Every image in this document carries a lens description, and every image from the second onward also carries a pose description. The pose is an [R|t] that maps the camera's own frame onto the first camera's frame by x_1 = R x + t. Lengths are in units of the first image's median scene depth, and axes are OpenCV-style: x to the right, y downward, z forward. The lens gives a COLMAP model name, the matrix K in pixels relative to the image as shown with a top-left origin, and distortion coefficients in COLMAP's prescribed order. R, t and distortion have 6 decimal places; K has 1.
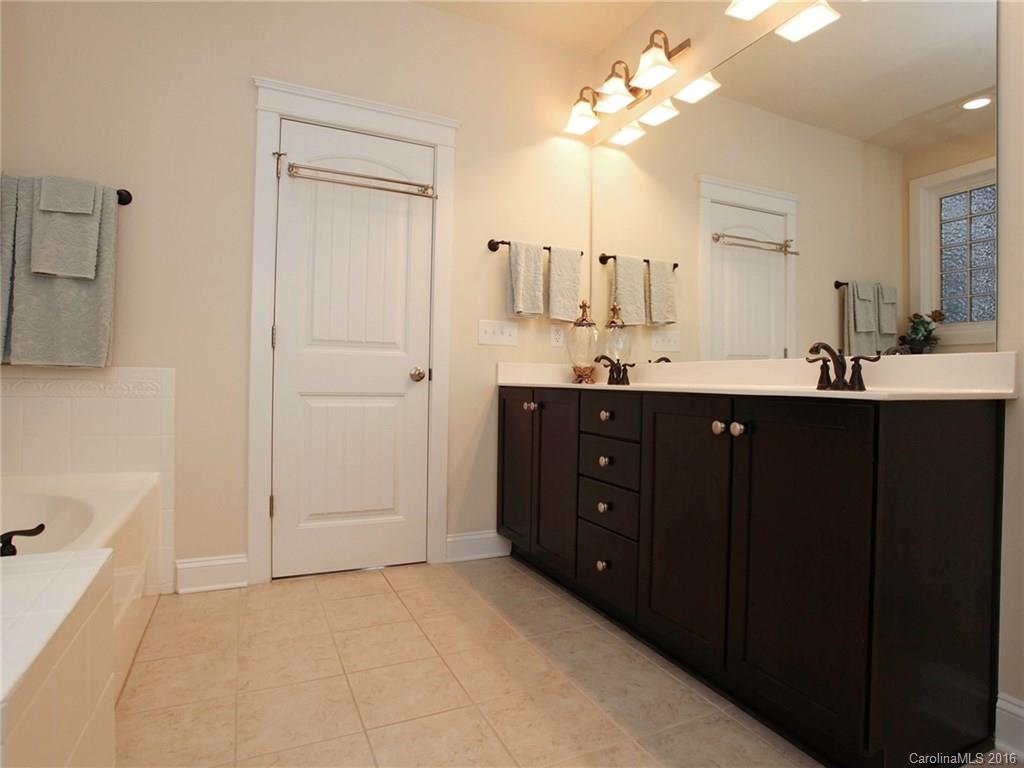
lens RADIAL K [[560.6, 0, 509.2], [0, 560.6, 382.6], [0, 0, 1]] dist [-0.066045, 0.016681]
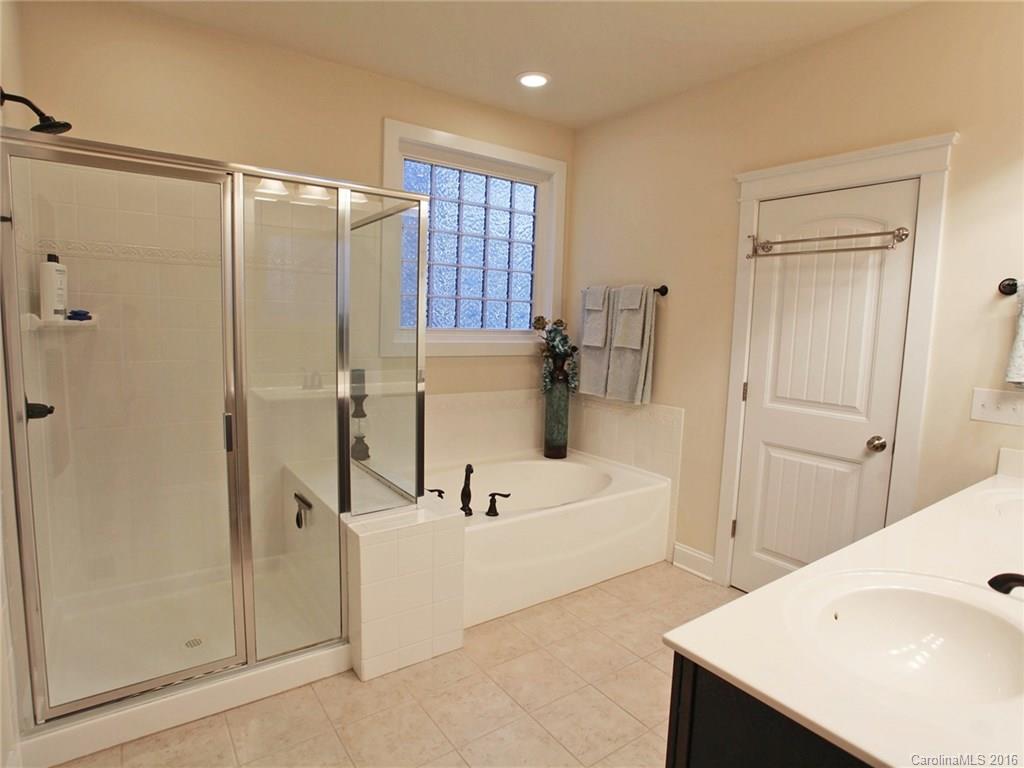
lens RADIAL K [[560.6, 0, 510.8], [0, 560.6, 380.0], [0, 0, 1]] dist [-0.066045, 0.016681]
pose [[0.173809, 0.095939, -0.980095, 0.638801], [-0.029448, 0.995304, 0.092206, -0.198118], [0.984339, 0.012835, 0.175818, 0.281172]]
